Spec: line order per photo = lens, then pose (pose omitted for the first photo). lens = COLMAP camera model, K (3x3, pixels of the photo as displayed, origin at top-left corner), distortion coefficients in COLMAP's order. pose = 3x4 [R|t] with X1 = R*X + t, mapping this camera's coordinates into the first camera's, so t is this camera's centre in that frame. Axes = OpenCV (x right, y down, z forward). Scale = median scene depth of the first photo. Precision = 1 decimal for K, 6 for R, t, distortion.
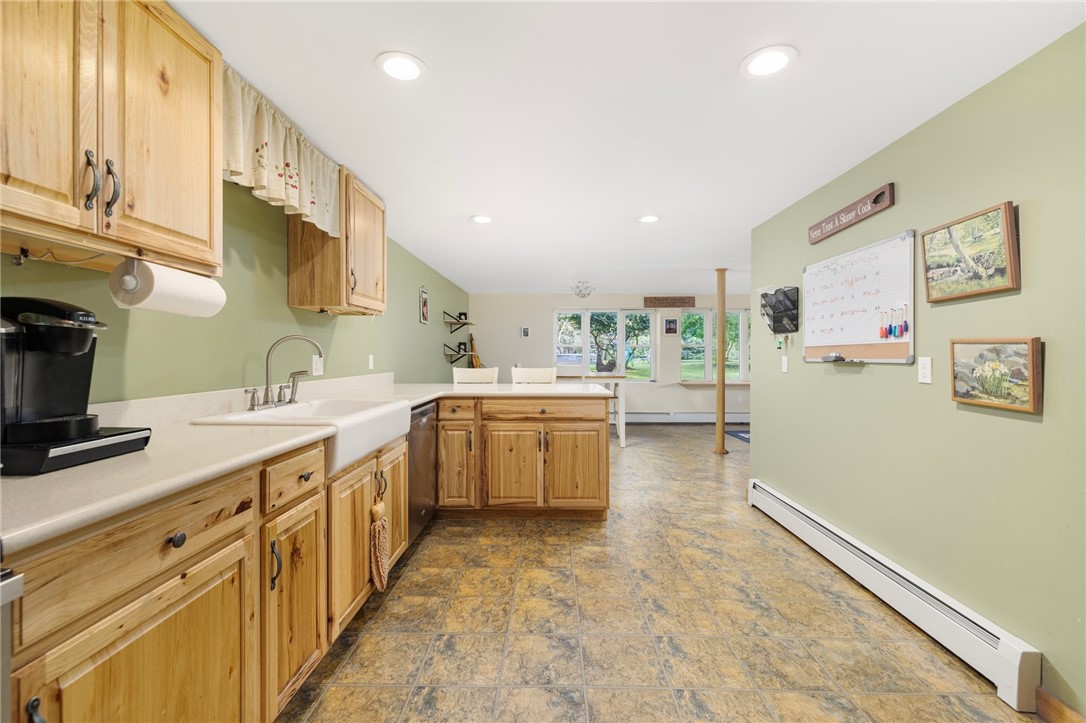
lens RADIAL K [[460.9, 0, 546.4], [0, 460.9, 353.2], [0, 0, 1]] dist [-0.000587, -0.000214]
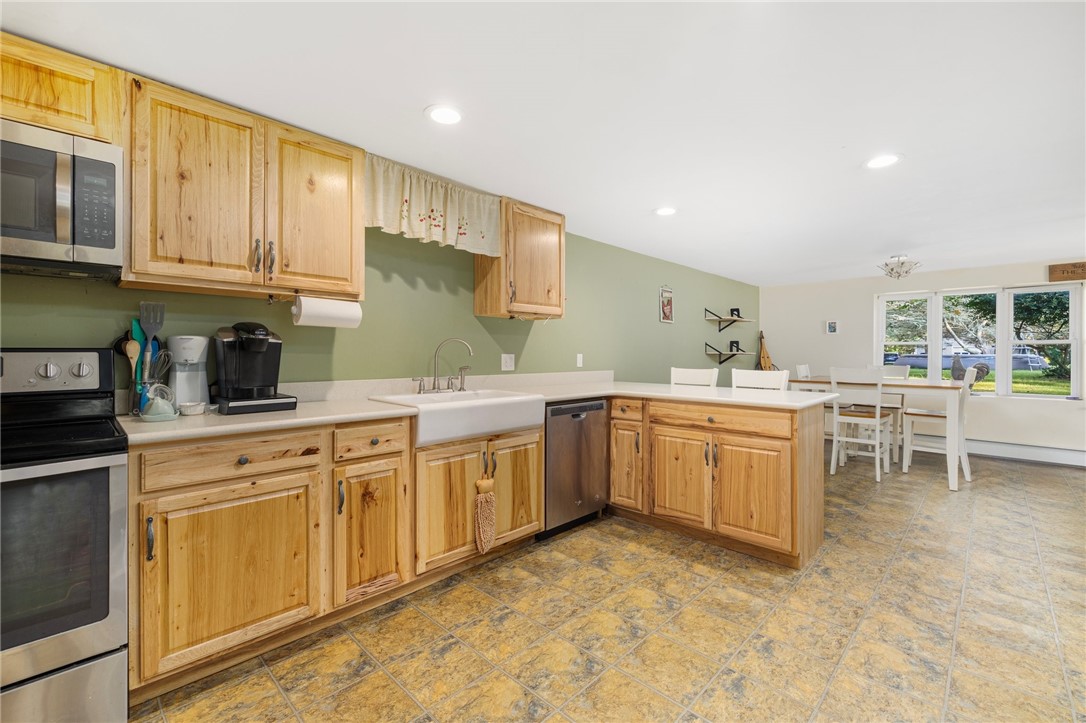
lens RADIAL K [[460.9, 0, 546.4], [0, 460.9, 352.8], [0, 0, 1]] dist [-0.000587, -0.000214]
pose [[0.729511, 0.000879, -0.683969, 0.604580], [-0.001601, 0.999999, -0.000422, 0.001579], [0.683968, 0.001403, 0.729511, 0.262342]]
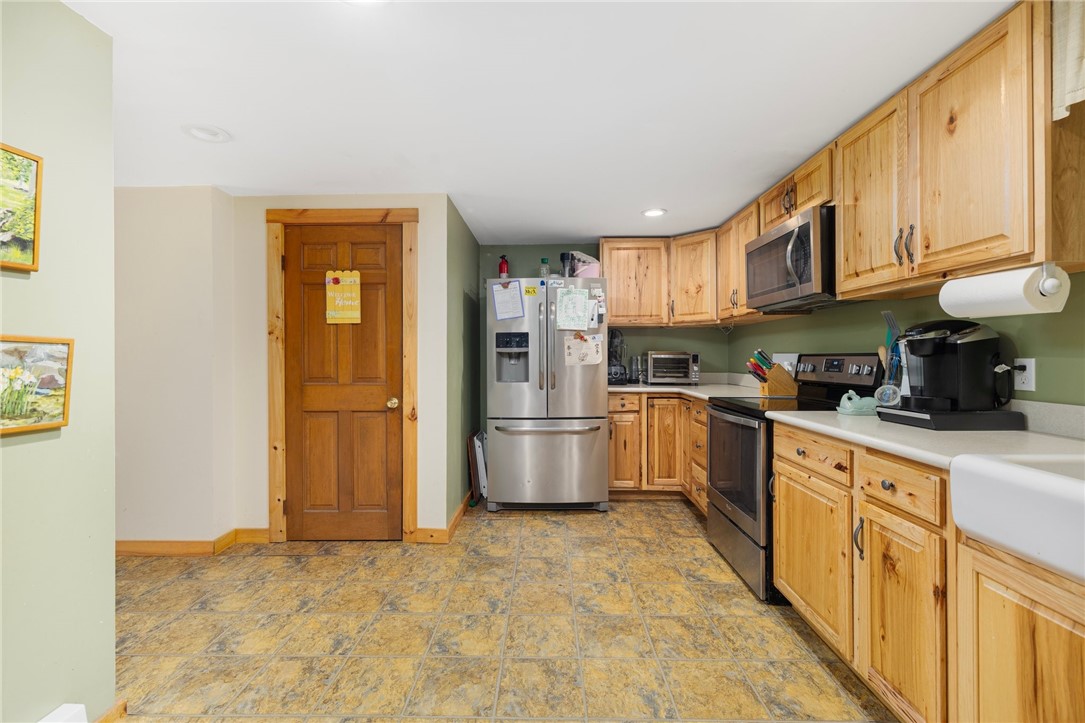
lens RADIAL K [[460.5, 0, 546.8], [0, 460.5, 358.1], [0, 0, 1]] dist [-0.000587, -0.000214]
pose [[-0.999950, 0.001291, -0.009902, 0.143324], [0.001252, 0.999992, 0.003920, 0.000963], [0.009907, 0.003908, -0.999943, 1.475309]]
